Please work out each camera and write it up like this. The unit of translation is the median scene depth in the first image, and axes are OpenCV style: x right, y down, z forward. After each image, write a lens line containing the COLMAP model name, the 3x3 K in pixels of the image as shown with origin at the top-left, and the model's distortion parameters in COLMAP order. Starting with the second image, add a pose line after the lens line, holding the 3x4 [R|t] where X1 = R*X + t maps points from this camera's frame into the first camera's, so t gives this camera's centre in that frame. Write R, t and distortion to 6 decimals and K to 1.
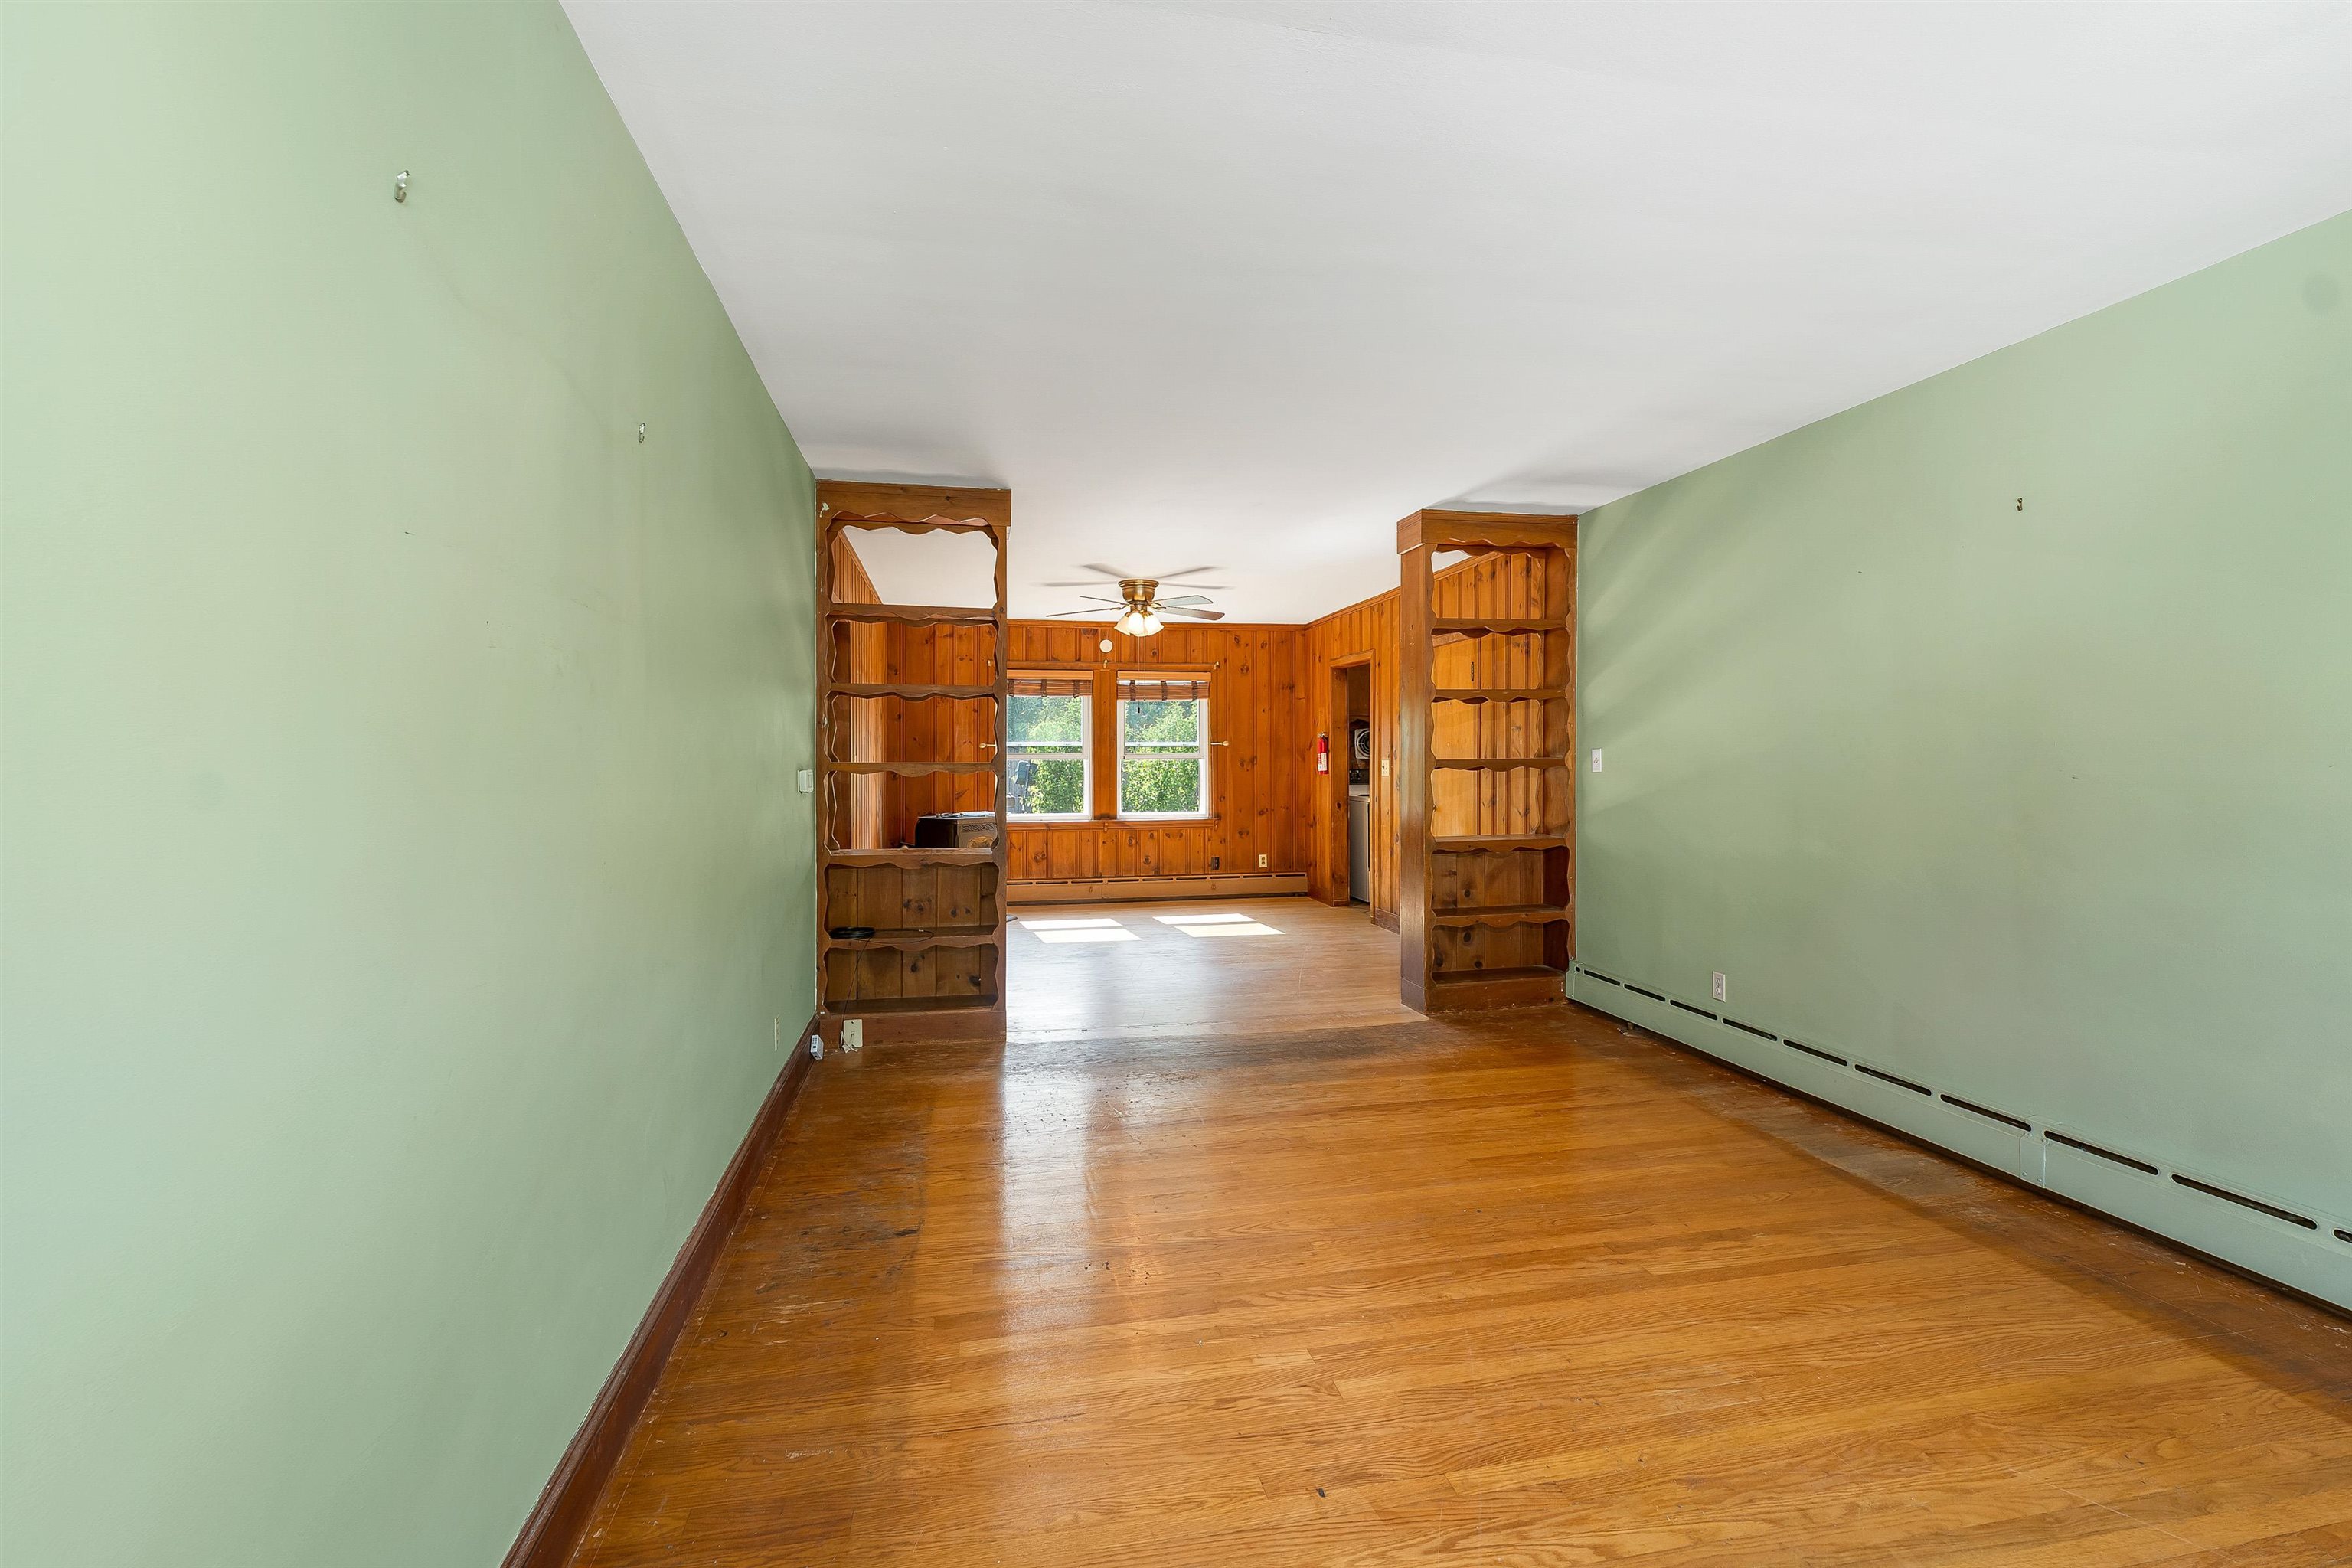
lens RADIAL K [[1005.0, 0, 1166.6], [0, 1005.0, 743.5], [0, 0, 1]] dist [0.000217, -0.000094]
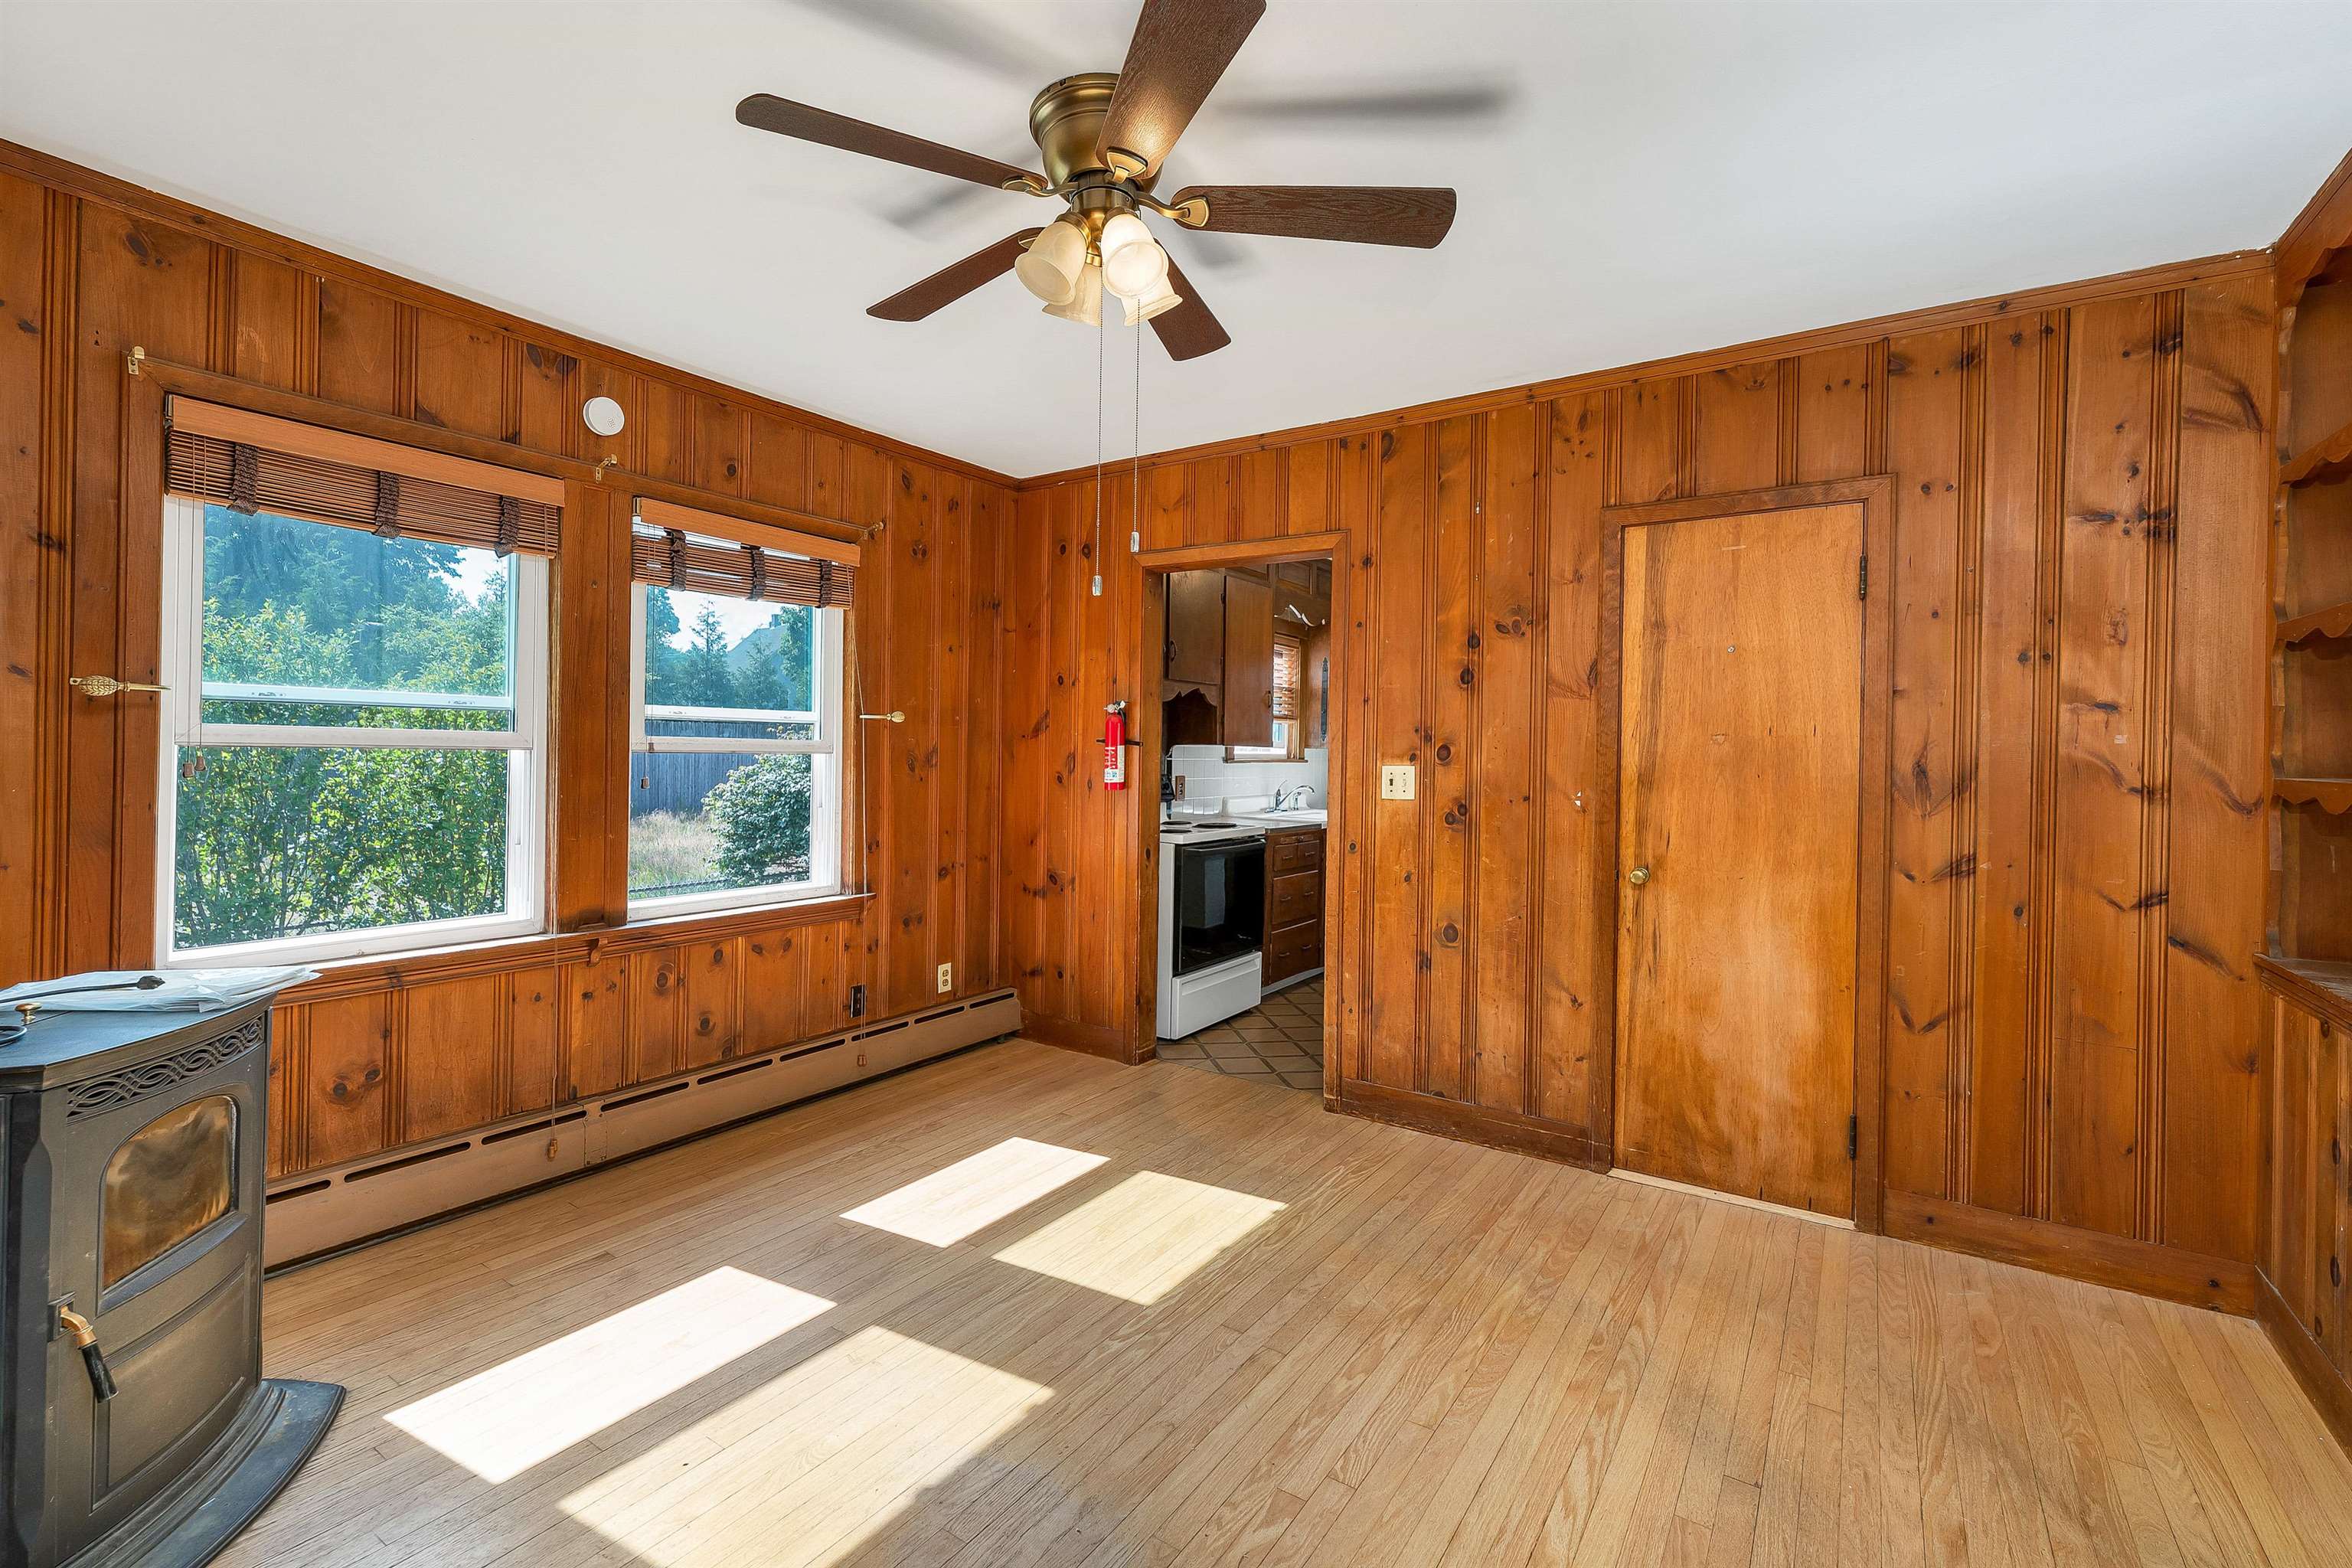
lens RADIAL K [[1044.9, 0, 1169.1], [0, 1044.9, 752.0], [0, 0, 1]] dist [0.002506, 0.000184]
pose [[0.710805, 0.014152, 0.703247, -0.171405], [-0.026761, 0.999618, 0.006932, 0.008536], [-0.702880, -0.023747, 0.710912, 0.612339]]
